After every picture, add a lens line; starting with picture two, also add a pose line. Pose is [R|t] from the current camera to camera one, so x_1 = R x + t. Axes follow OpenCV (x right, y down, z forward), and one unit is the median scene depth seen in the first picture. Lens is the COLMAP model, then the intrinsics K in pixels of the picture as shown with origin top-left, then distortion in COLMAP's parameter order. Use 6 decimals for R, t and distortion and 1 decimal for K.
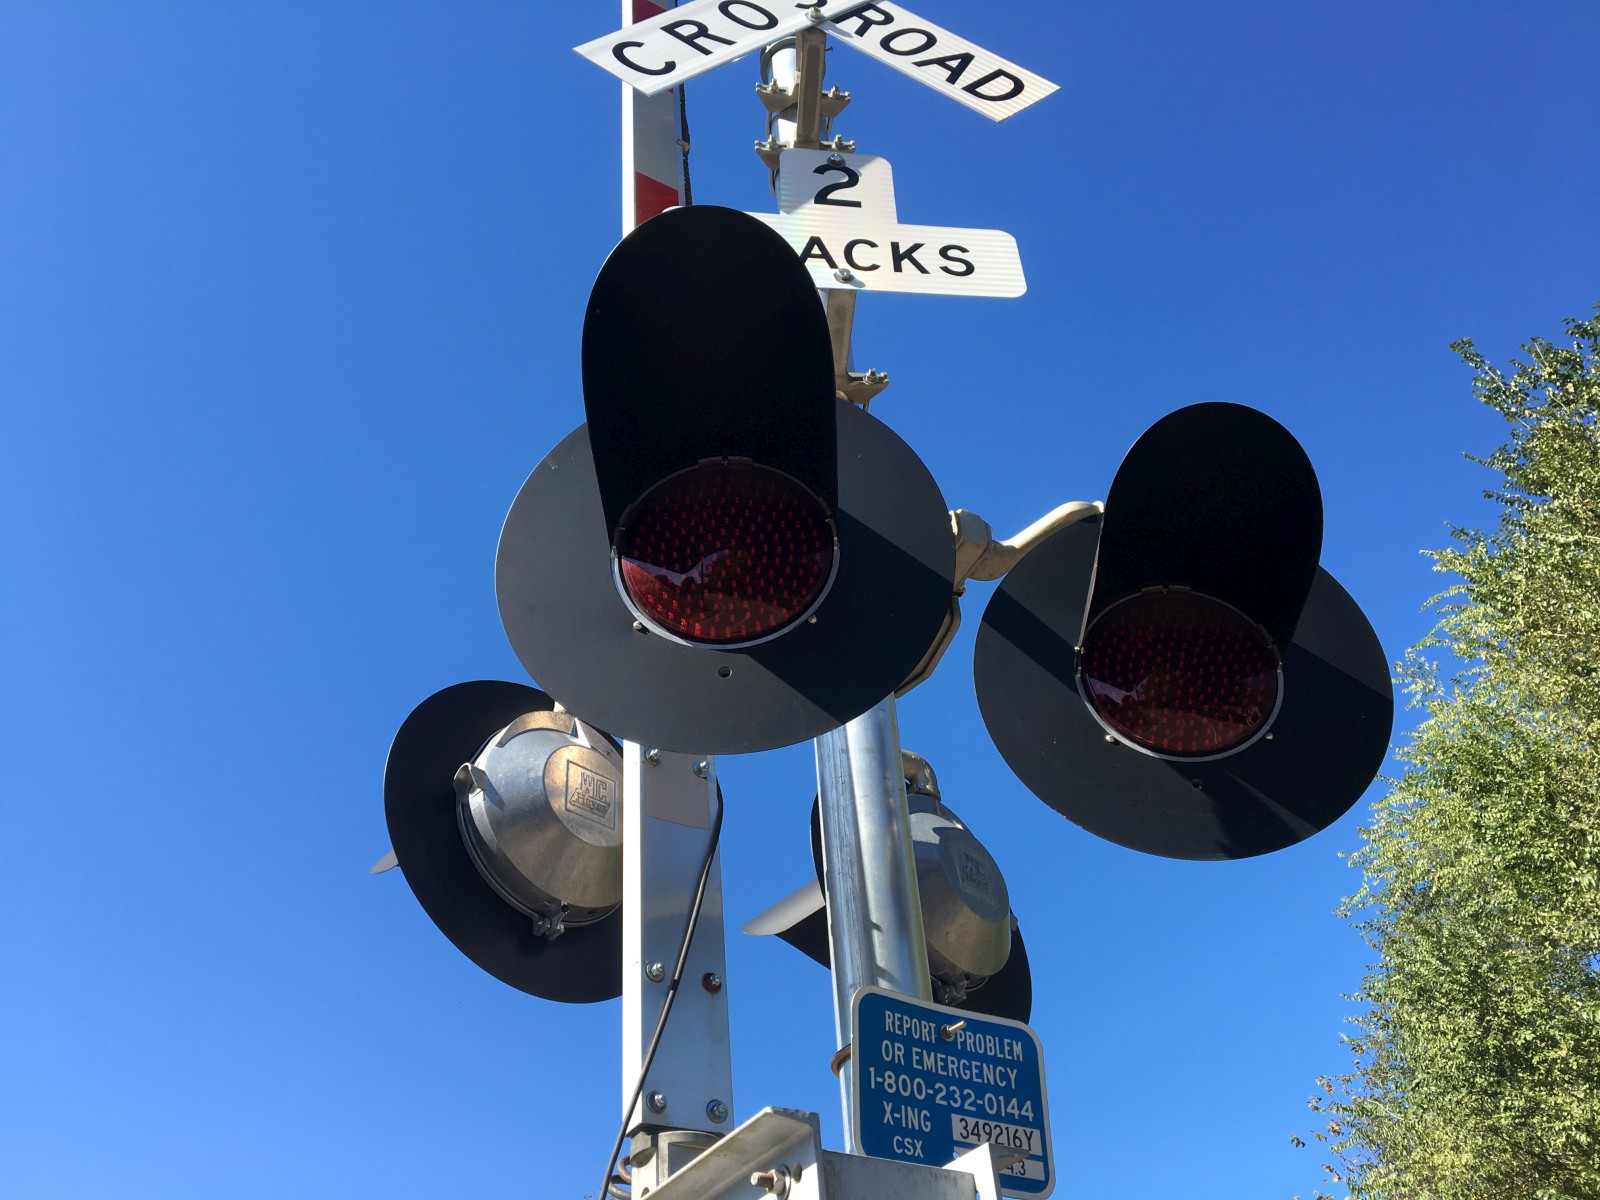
lens RADIAL K [[1328.0, 0, 792.7], [0, 1328.0, 605.0], [0, 0, 1]] dist [0.012636, -0.009451]
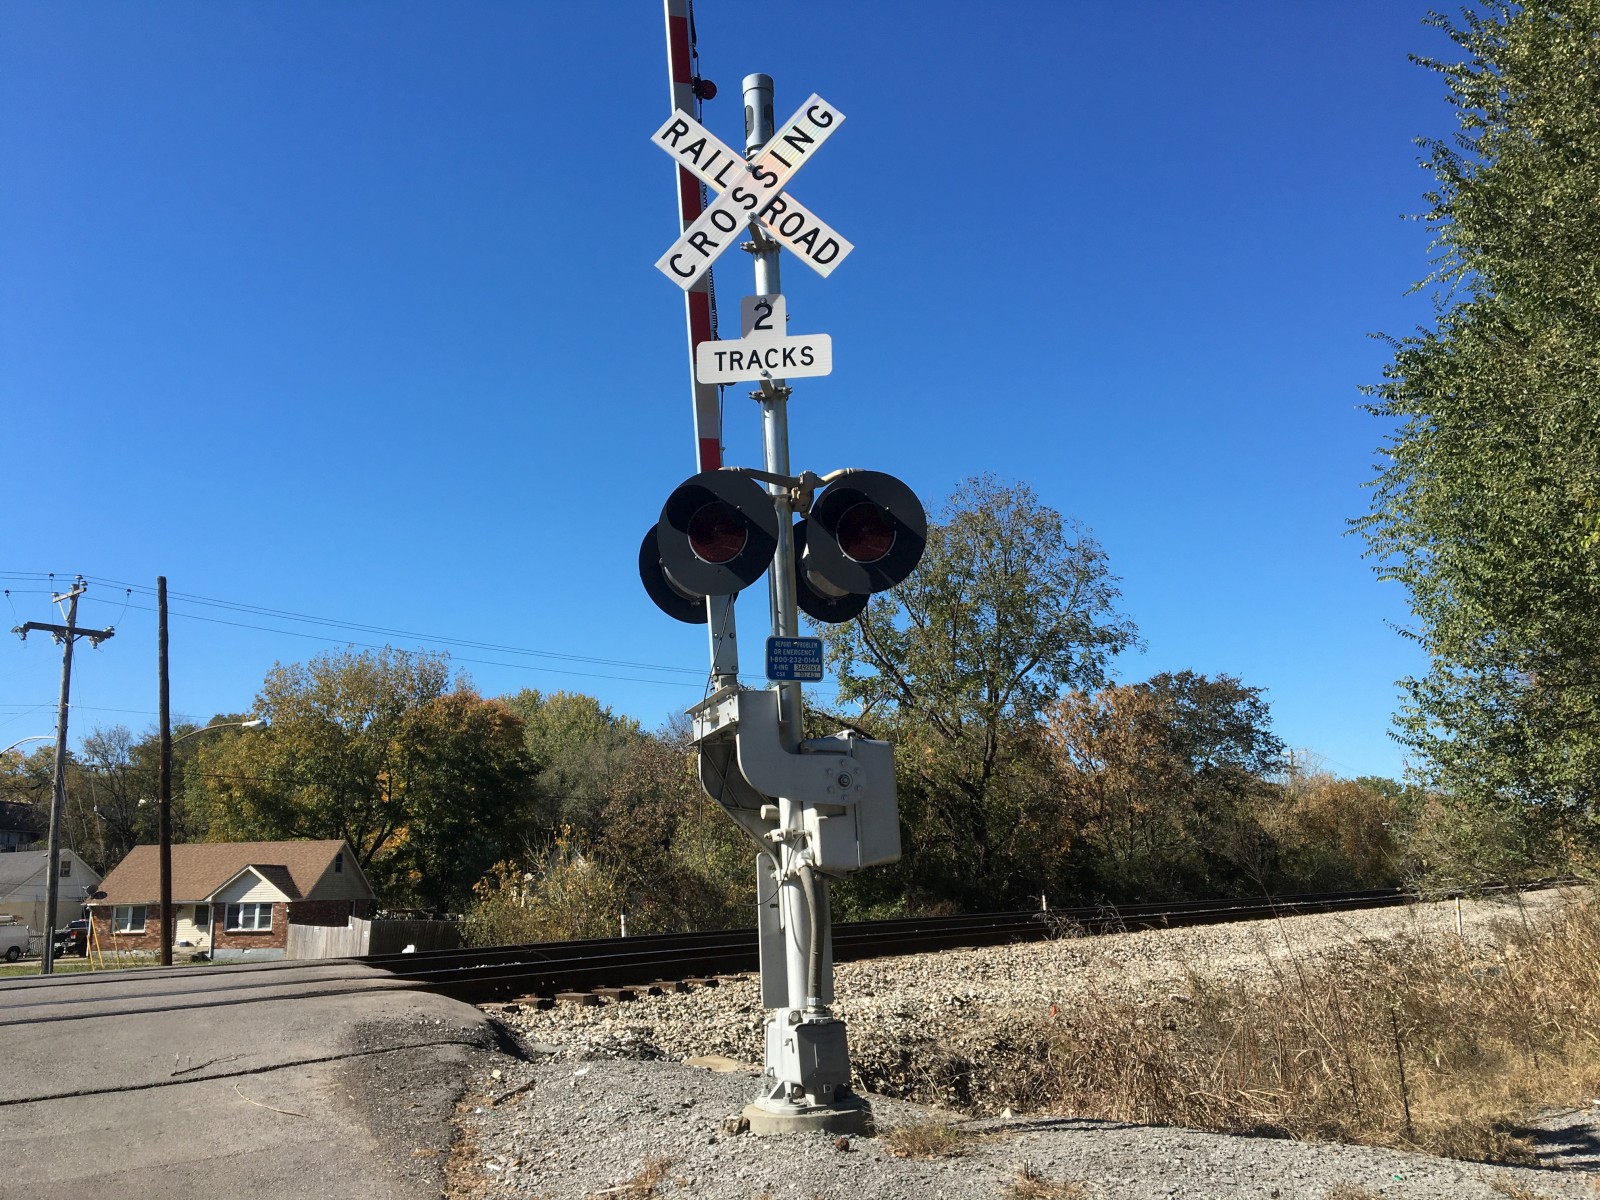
lens RADIAL K [[1324.2, 0, 765.2], [0, 1324.2, 589.2], [0, 0, 1]] dist [0.107073, -0.184573]
pose [[0.971282, -0.047308, -0.233182, 0.942845], [0.152425, 0.876241, 0.457130, -1.590069], [0.182698, -0.479545, 0.858288, -2.236535]]
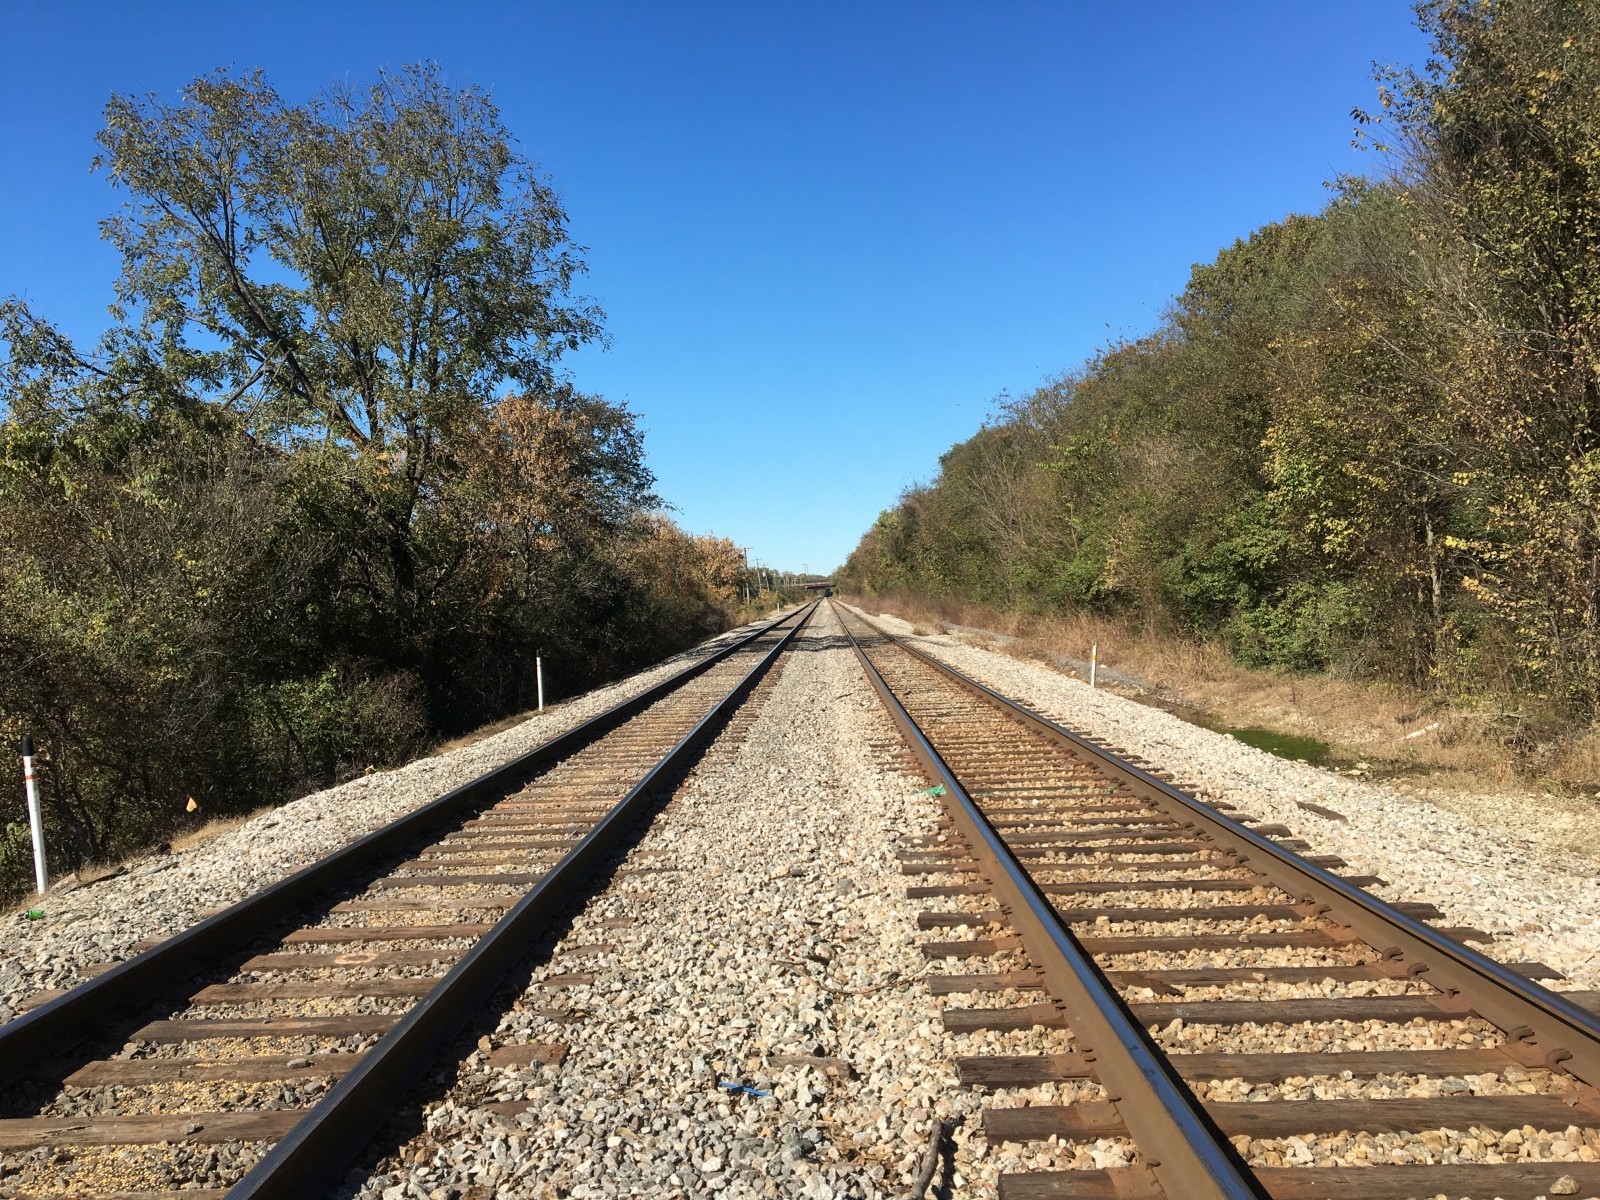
lens RADIAL K [[1328.0, 0, 792.7], [0, 1328.0, 605.0], [0, 0, 1]] dist [0.012636, -0.009451]
pose [[0.926319, -0.013538, 0.376497, -3.685143], [-0.232096, 0.766682, 0.598606, 3.243330], [-0.296758, -0.641884, 0.707050, 3.806080]]
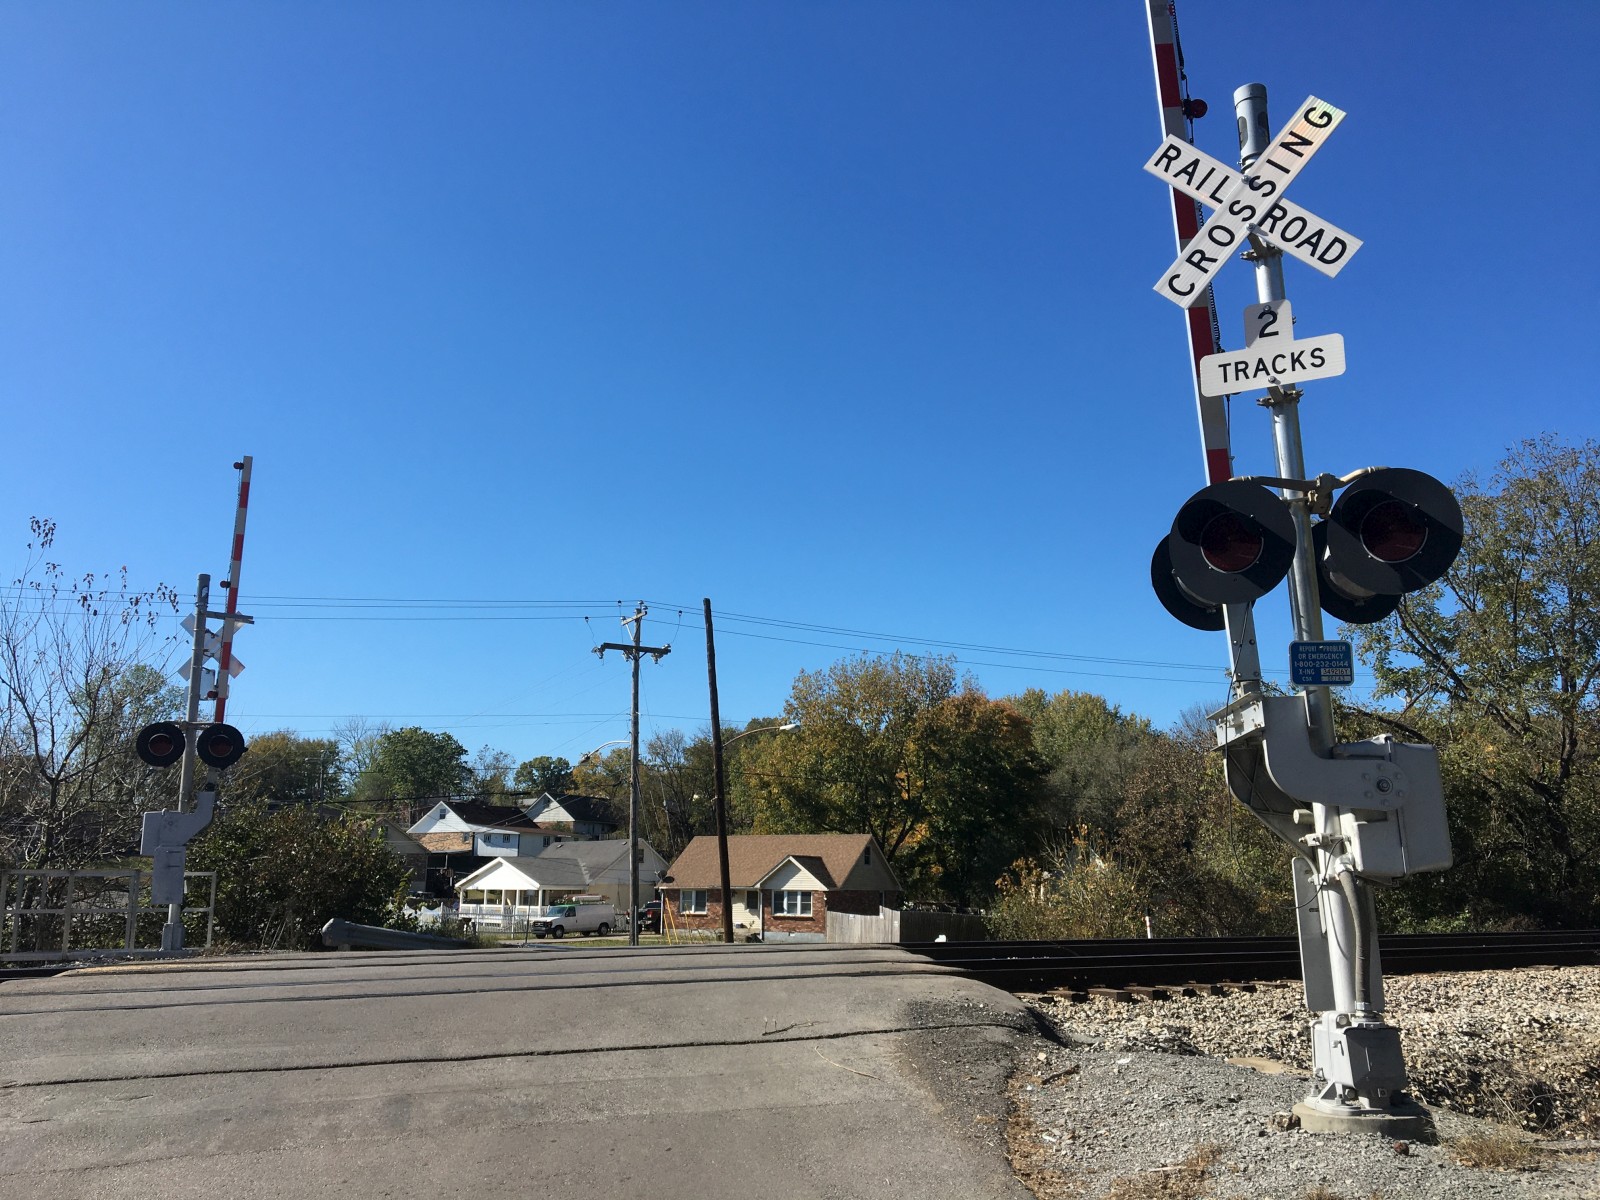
lens RADIAL K [[1315.6, 0, 771.7], [0, 1315.6, 590.2], [0, 0, 1]] dist [0.072208, -0.105538]
pose [[0.818893, -0.096426, -0.565788, 1.010226], [0.352777, 0.862150, 0.363656, -1.776533], [0.452728, -0.497392, 0.740026, -2.467103]]
